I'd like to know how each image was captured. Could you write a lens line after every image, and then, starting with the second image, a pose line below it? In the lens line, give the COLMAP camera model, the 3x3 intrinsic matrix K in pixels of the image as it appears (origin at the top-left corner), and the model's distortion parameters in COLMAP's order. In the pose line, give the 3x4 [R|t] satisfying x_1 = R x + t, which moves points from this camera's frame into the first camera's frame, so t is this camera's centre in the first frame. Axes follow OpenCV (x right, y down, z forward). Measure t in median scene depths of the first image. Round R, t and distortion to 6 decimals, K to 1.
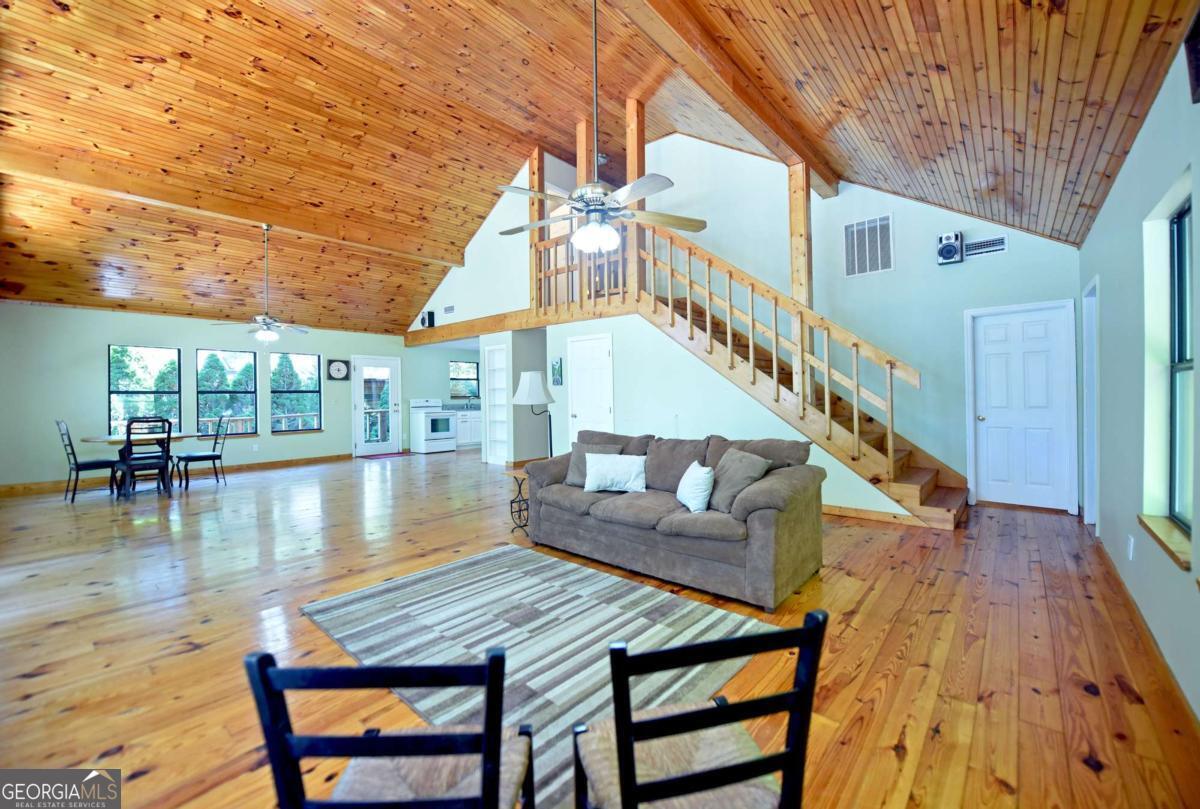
lens RADIAL K [[484.3, 0, 600.0], [0, 484.3, 404.5], [0, 0, 1]] dist [-0.012378, -0.000044]
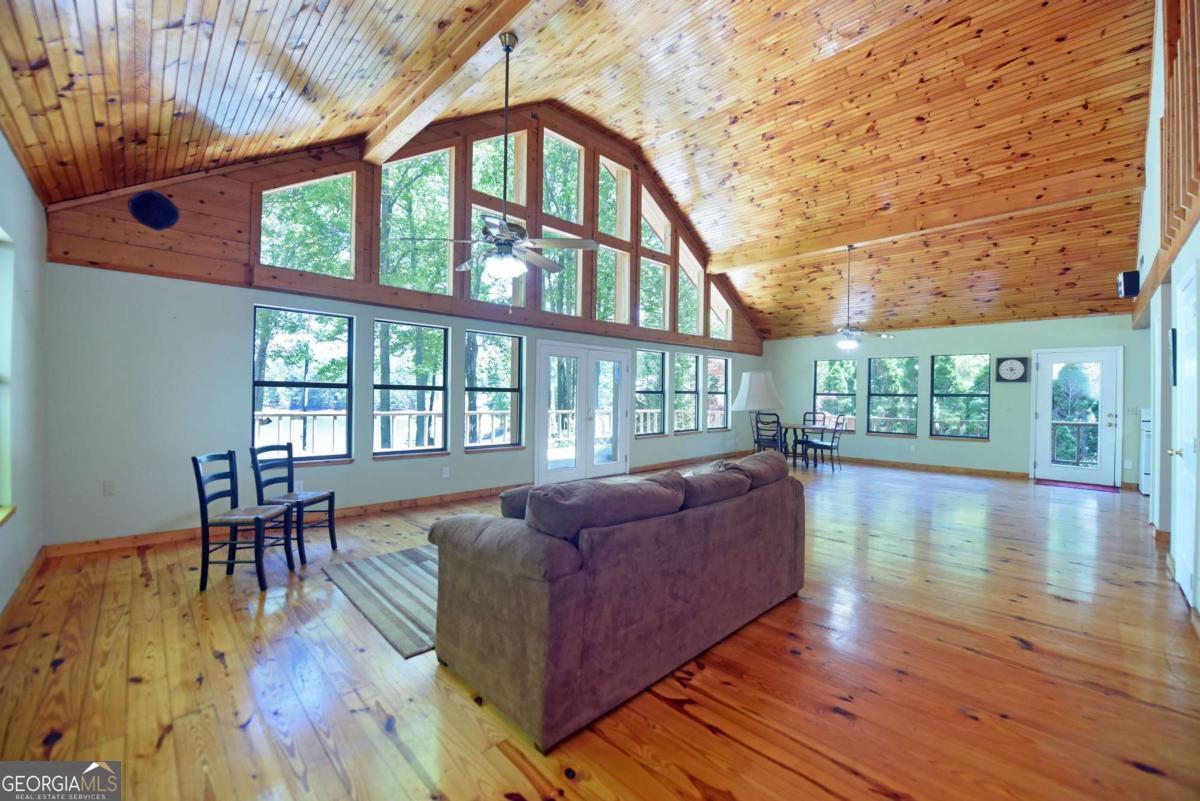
lens RADIAL K [[480.9, 0, 620.3], [0, 480.9, 397.8], [0, 0, 1]] dist [-0.002696, -0.000497]
pose [[-0.044687, 0.008567, -0.998964, 0.361865], [-0.037683, 0.999237, 0.010255, -0.006808], [0.998290, 0.038102, -0.044330, 0.418255]]
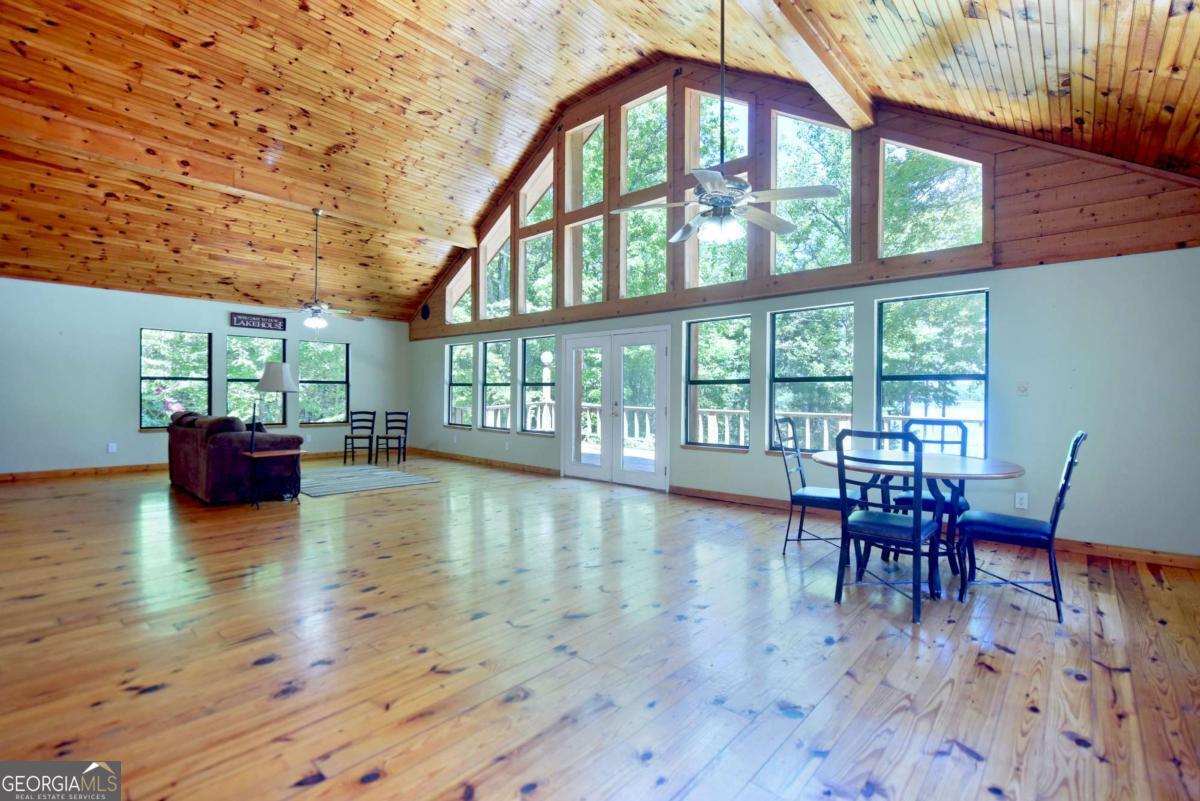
lens RADIAL K [[540.0, 0, 604.7], [0, 540.0, 397.0], [0, 0, 1]] dist [-0.012061, -0.000084]
pose [[-0.999997, 0.002347, -0.000113, -0.454964], [0.002341, 0.999273, 0.038056, -0.017435], [0.000202, 0.038056, -0.999276, 1.150202]]
